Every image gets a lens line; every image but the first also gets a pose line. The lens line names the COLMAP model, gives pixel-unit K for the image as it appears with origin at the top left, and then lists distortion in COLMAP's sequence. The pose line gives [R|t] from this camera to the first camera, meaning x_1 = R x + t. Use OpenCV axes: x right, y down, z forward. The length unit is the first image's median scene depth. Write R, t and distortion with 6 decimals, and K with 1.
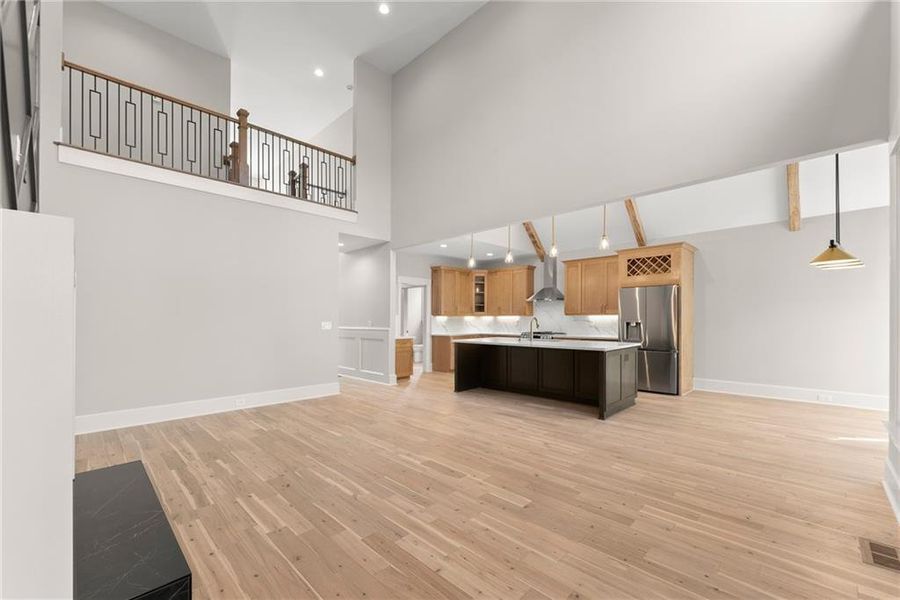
lens RADIAL K [[359.6, 0, 451.6], [0, 359.6, 318.5], [0, 0, 1]] dist [0.001495, -0.002100]
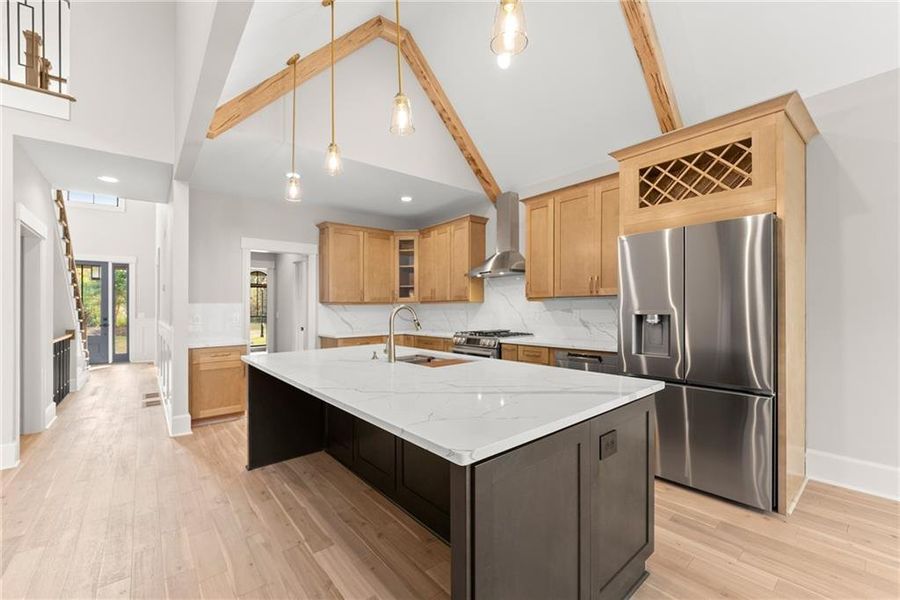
lens RADIAL K [[359.6, 0, 452.3], [0, 359.6, 307.6], [0, 0, 1]] dist [0.001495, -0.002100]
pose [[0.993623, -0.007800, -0.112479, 0.256599], [0.007663, 0.999969, -0.001653, 0.001308], [0.112489, 0.000780, 0.993653, 0.446647]]
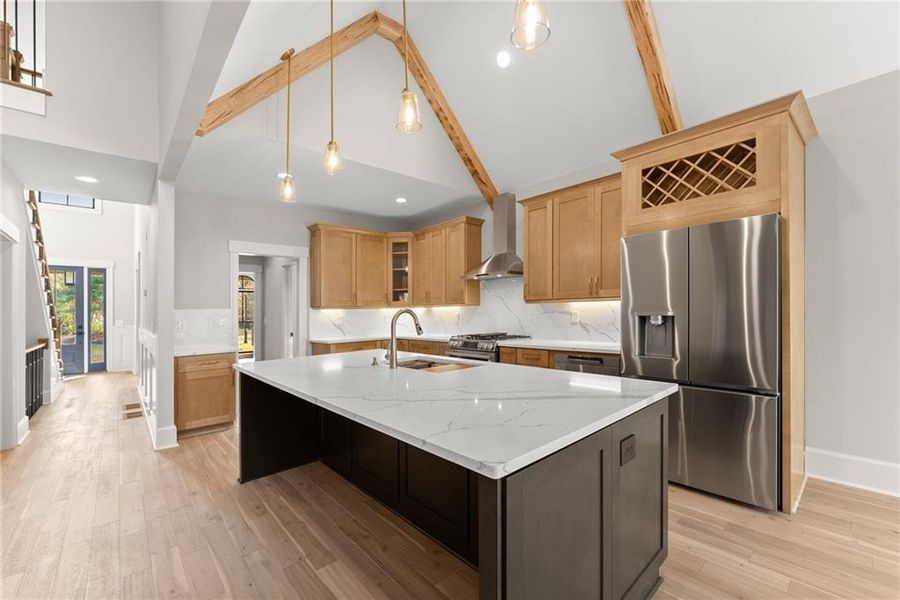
lens RADIAL K [[359.6, 0, 450.9], [0, 359.6, 309.3], [0, 0, 1]] dist [0.001495, -0.002100]
pose [[0.996919, -0.018761, -0.076168, 0.238677], [0.018377, 0.999815, -0.005739, 0.001127], [0.076261, 0.004322, 0.997078, 0.454299]]
